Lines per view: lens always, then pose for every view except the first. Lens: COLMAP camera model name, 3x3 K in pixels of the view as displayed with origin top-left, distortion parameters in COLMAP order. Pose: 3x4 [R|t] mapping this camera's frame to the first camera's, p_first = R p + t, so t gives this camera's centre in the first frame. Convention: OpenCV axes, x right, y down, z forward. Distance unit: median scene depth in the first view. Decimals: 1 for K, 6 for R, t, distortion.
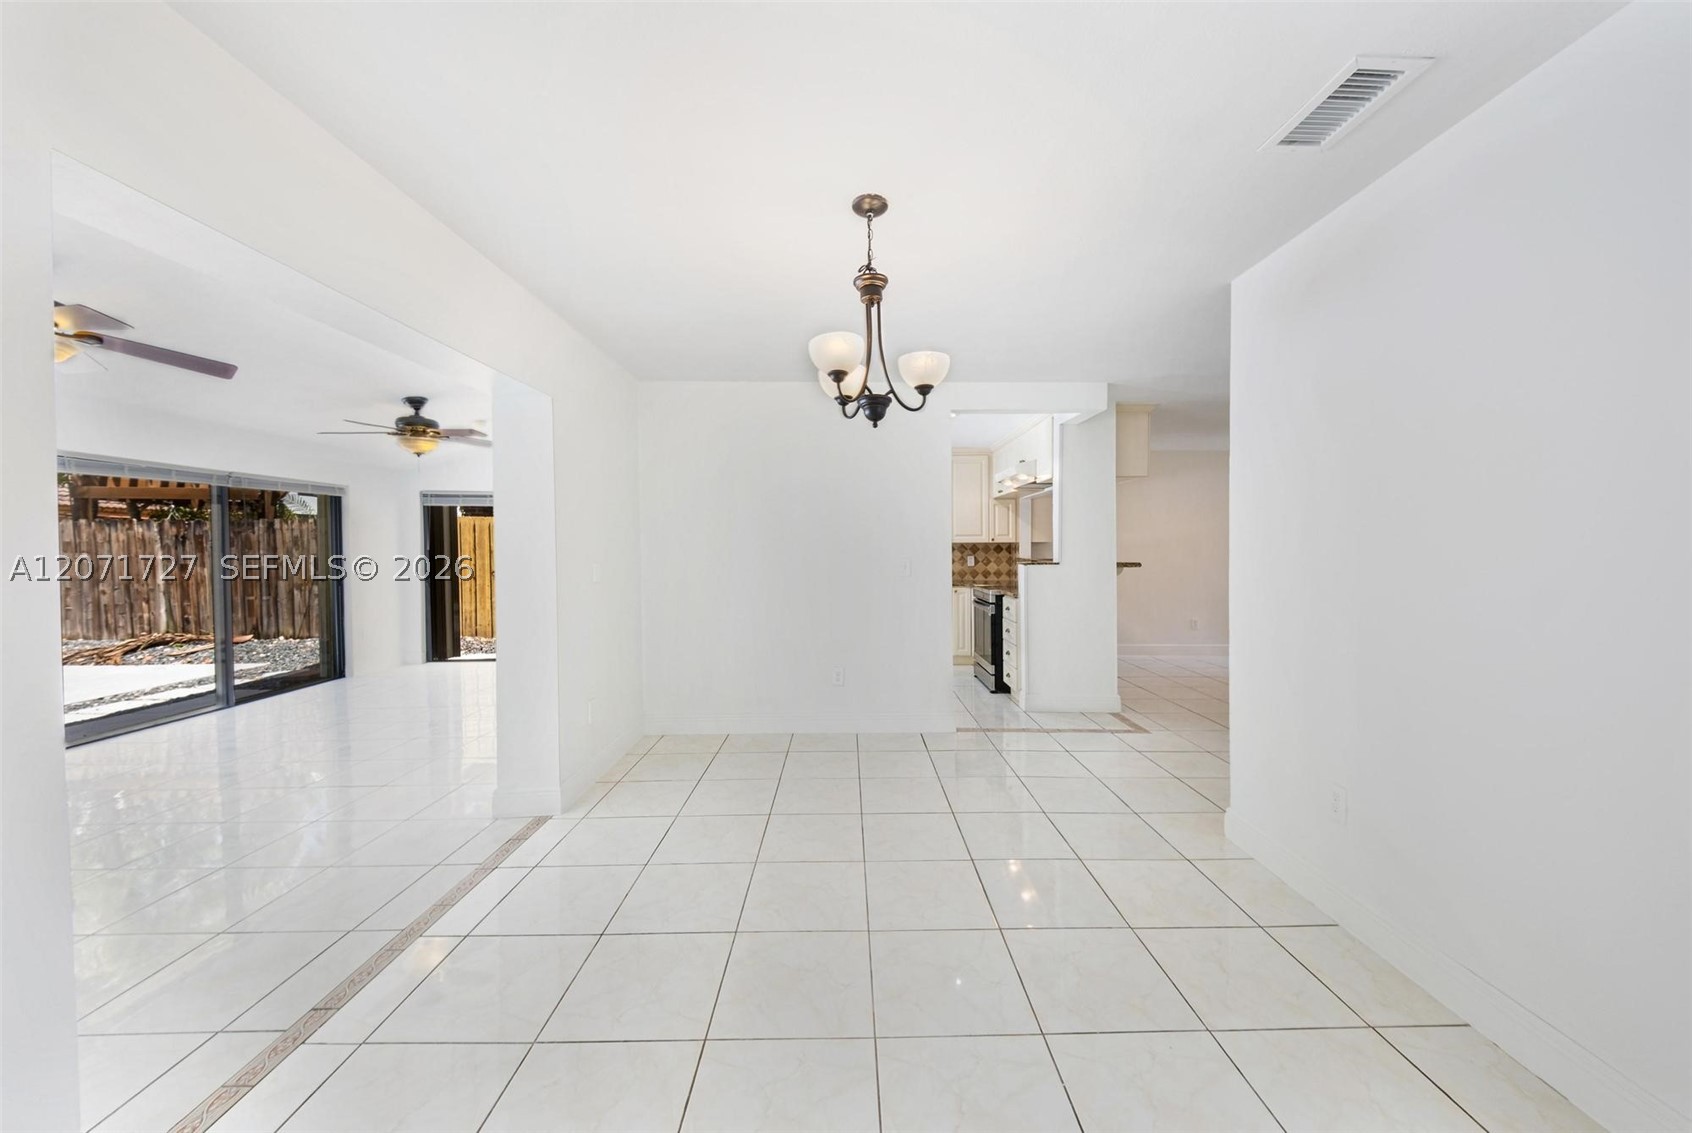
lens RADIAL K [[581.2, 0, 855.6], [0, 581.2, 561.2], [0, 0, 1]] dist [0.012165, -0.004978]
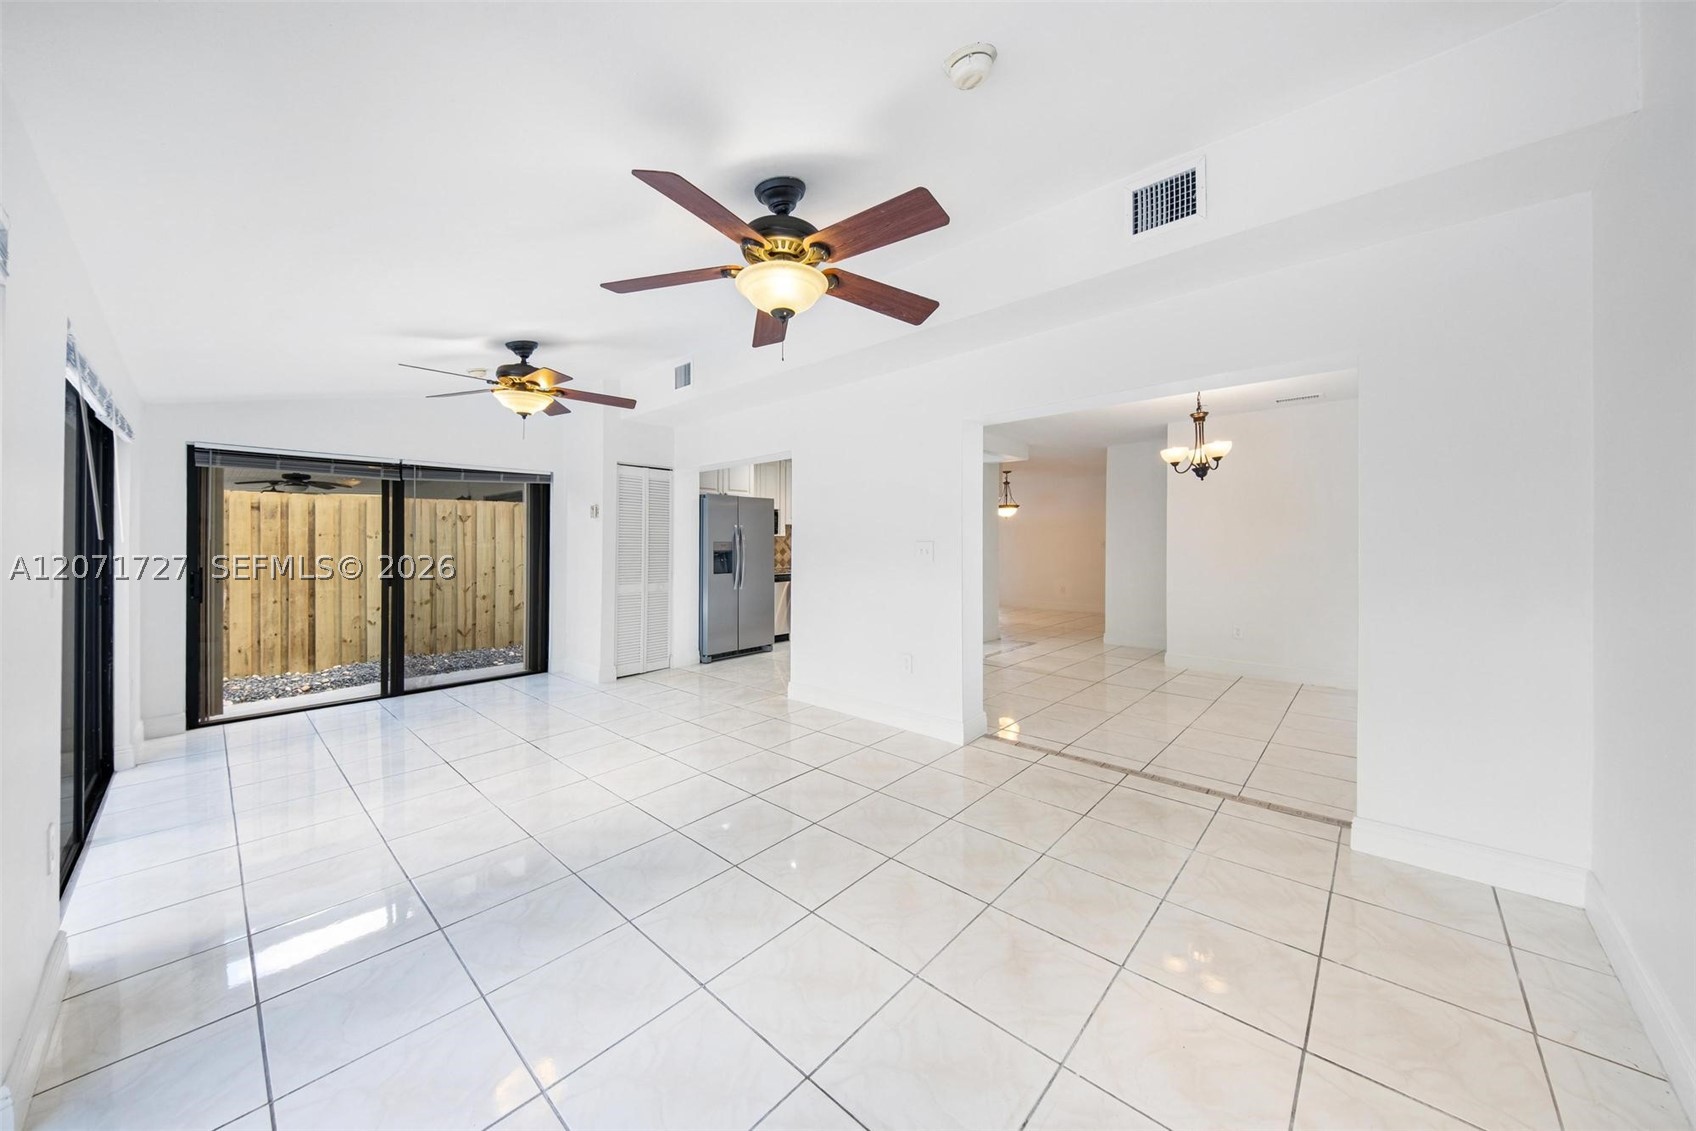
lens RADIAL K [[582.5, 0, 849.2], [0, 582.5, 544.5], [0, 0, 1]] dist [0.012165, -0.004978]
pose [[0.689836, 0.001650, 0.723964, -0.750431], [0.015557, 0.999733, -0.017102, 0.008009], [-0.723799, 0.023060, 0.689626, 0.112161]]
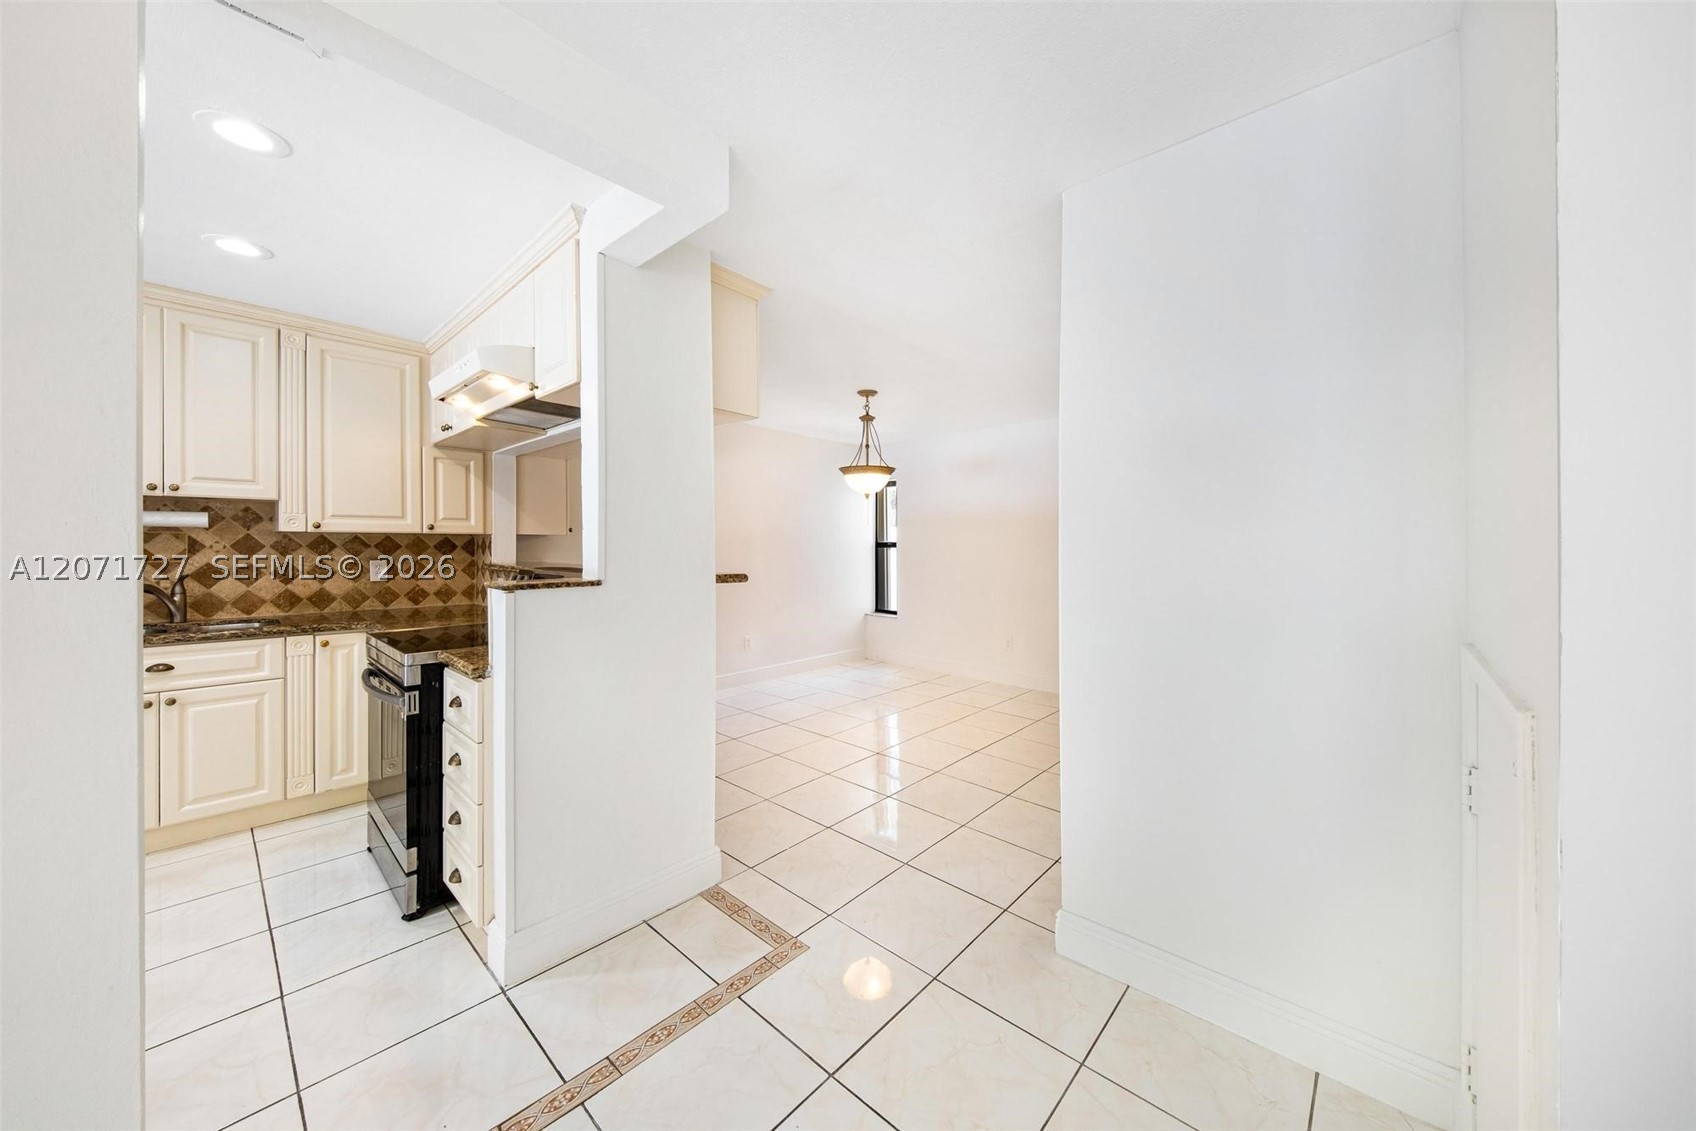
lens RADIAL K [[582.5, 0, 848.2], [0, 582.5, 543.0], [0, 0, 1]] dist [0.012165, -0.004978]
pose [[0.680838, 0.011522, 0.732343, 0.116118], [0.008169, 0.999695, -0.023324, -0.009592], [-0.732388, 0.021862, 0.680536, 0.411857]]
